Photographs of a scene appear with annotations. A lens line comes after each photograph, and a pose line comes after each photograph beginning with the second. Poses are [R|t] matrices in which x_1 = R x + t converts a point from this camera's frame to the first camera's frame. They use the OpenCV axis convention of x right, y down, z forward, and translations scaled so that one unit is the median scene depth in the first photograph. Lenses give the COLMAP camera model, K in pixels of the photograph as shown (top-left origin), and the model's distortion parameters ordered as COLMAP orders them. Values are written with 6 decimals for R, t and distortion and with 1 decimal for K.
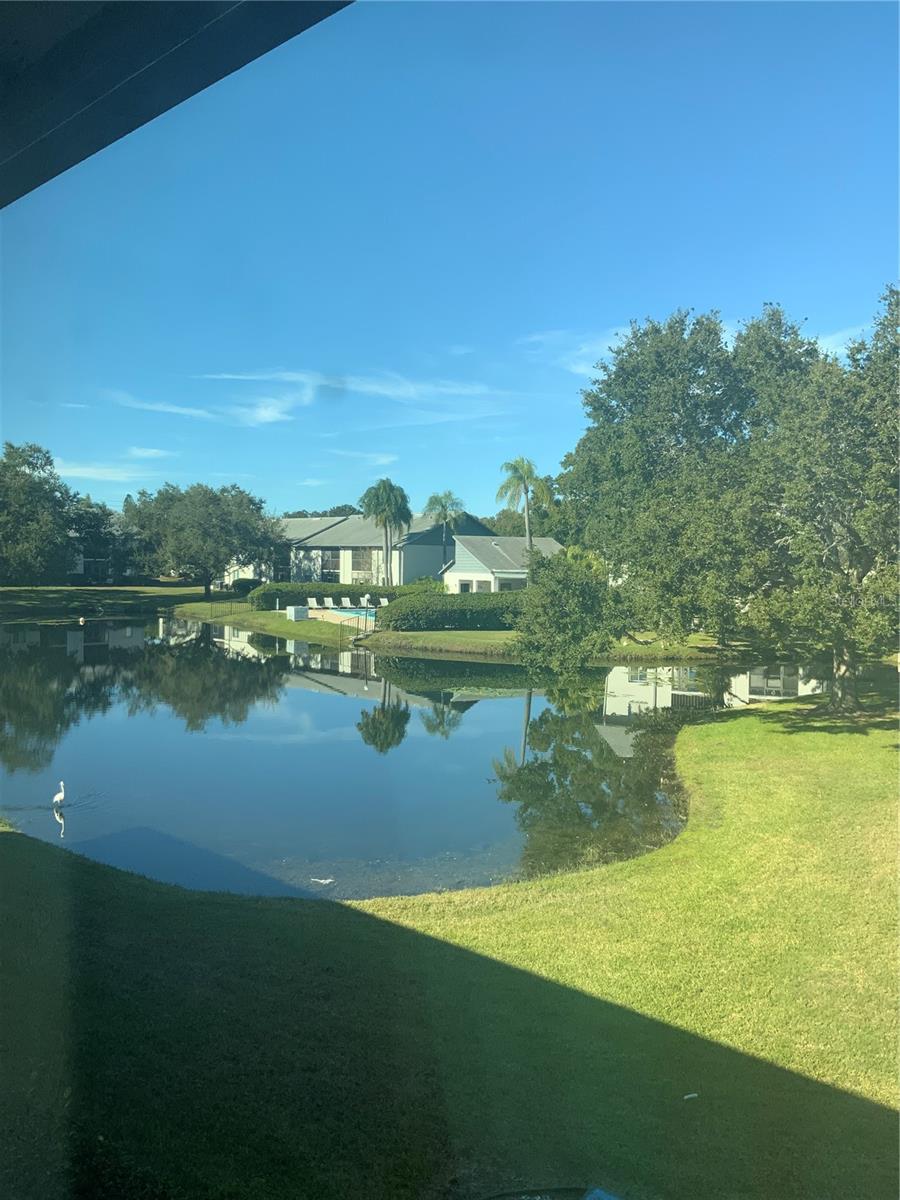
lens RADIAL K [[982.8, 0, 446.0], [0, 982.8, 602.3], [0, 0, 1]] dist [0.092398, -0.185708]
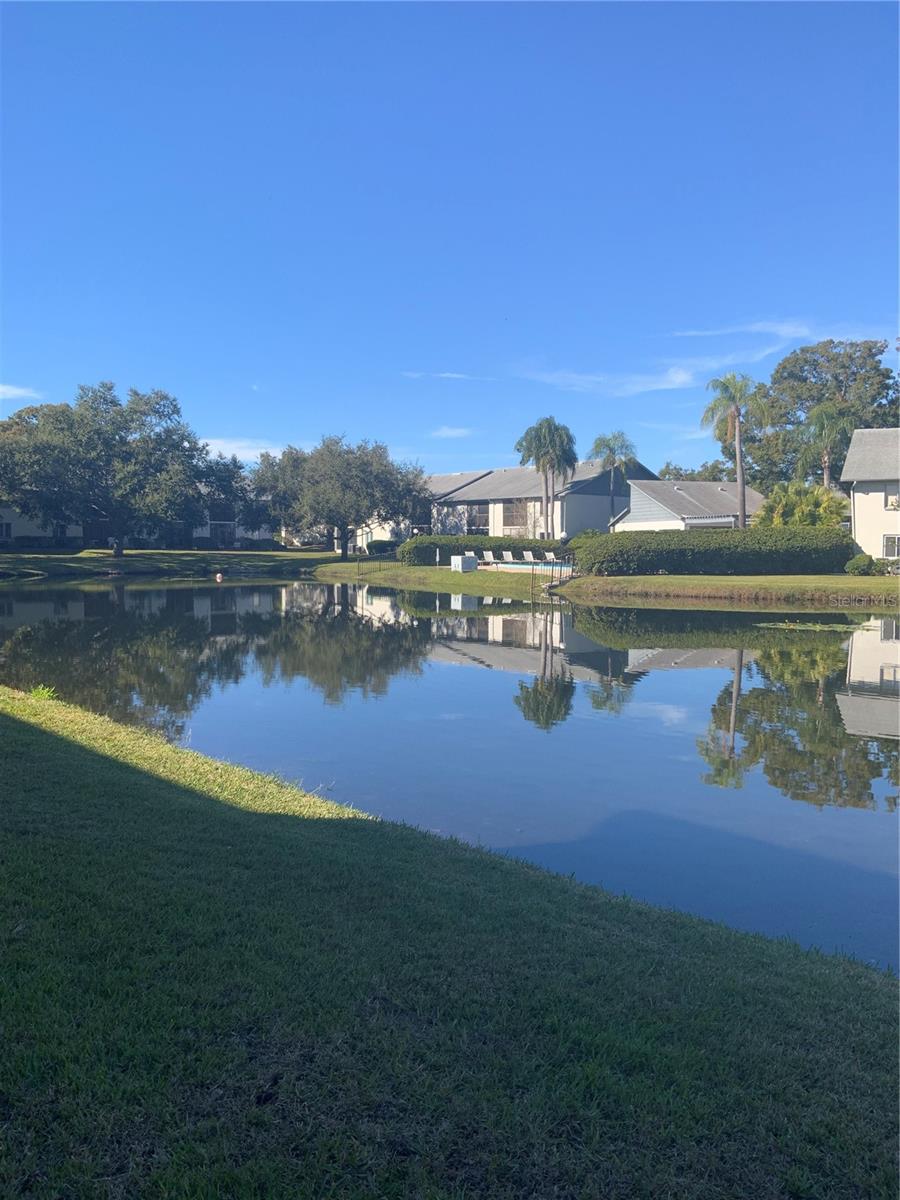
lens RADIAL K [[982.8, 0, 446.0], [0, 982.8, 602.3], [0, 0, 1]] dist [0.092398, -0.185708]
pose [[0.995428, -0.004812, -0.095394, -0.066222], [0.006008, 0.999907, 0.012262, 0.026615], [0.095326, -0.012779, 0.995364, 0.112398]]
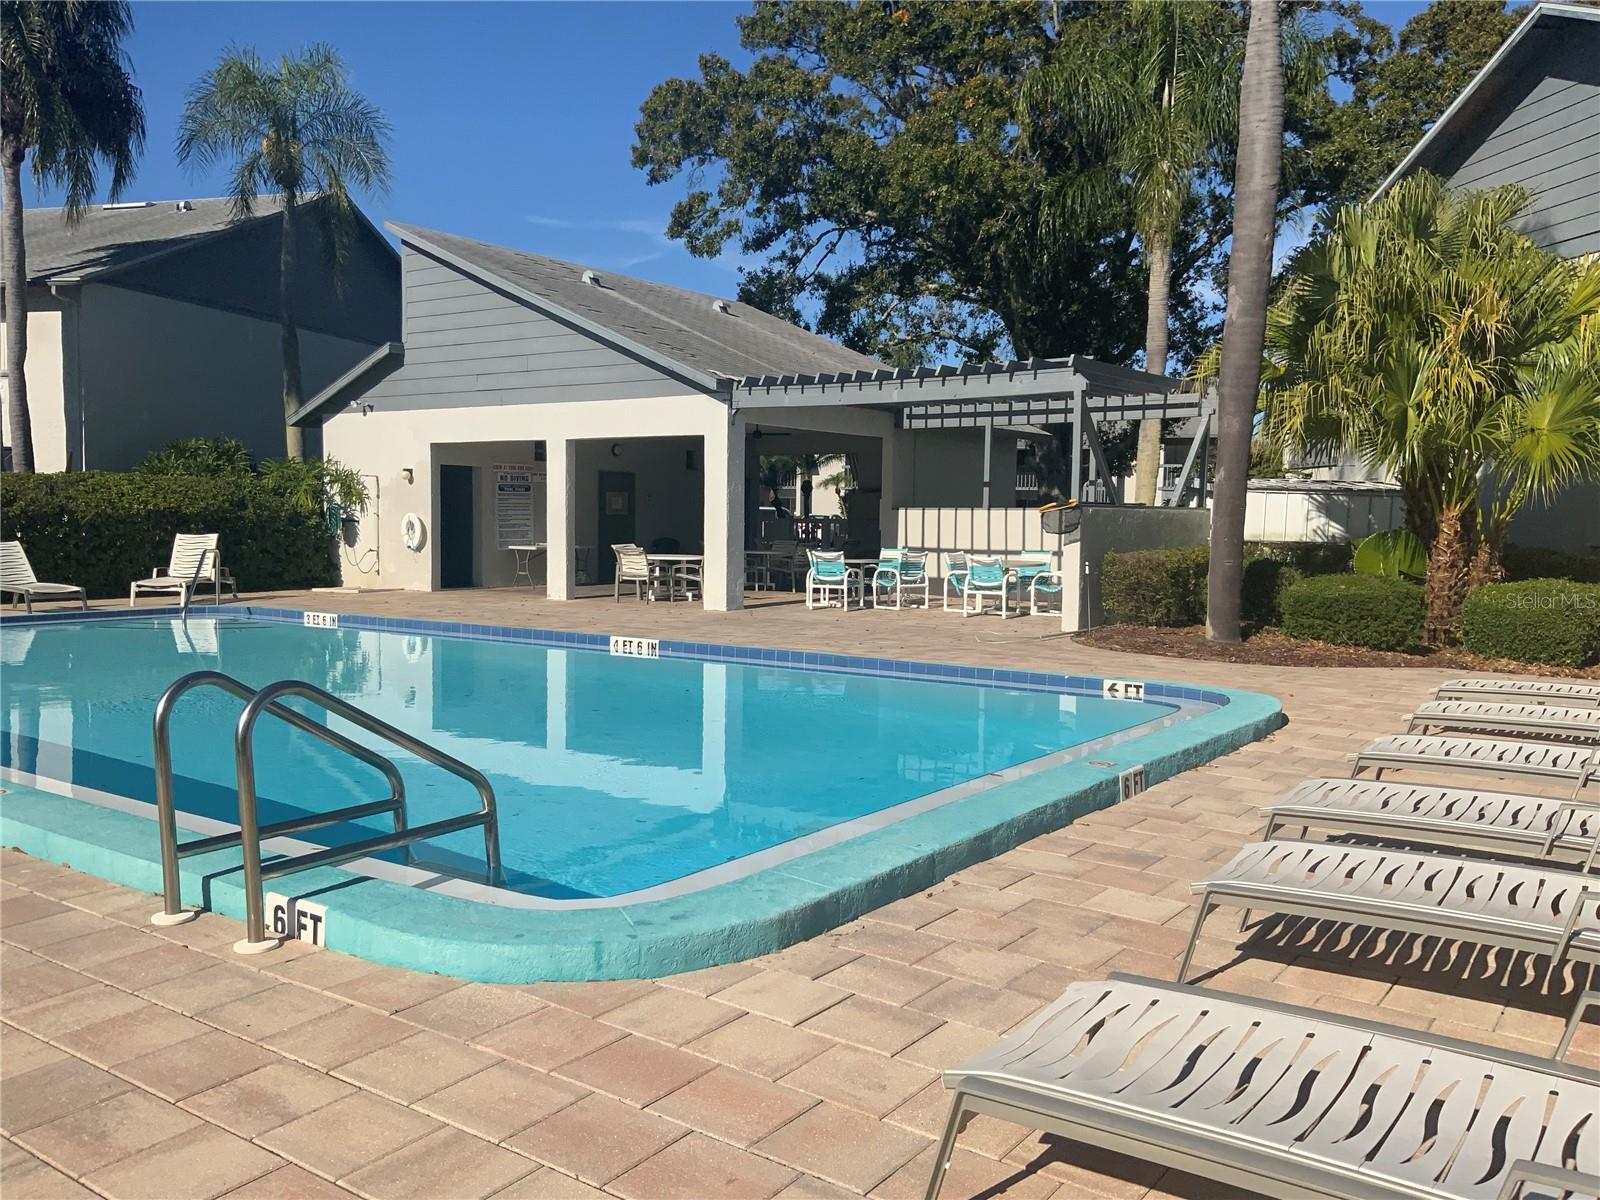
lens RADIAL K [[1310.3, 0, 800.0], [0, 1310.3, 600.0], [0, 0, 1]] dist [0.092398, -0.185708]
pose [[0.876022, -0.019889, 0.481860, -0.046271], [0.010524, 0.999700, 0.022129, 0.002185], [-0.482156, -0.014314, 0.875969, 0.693042]]
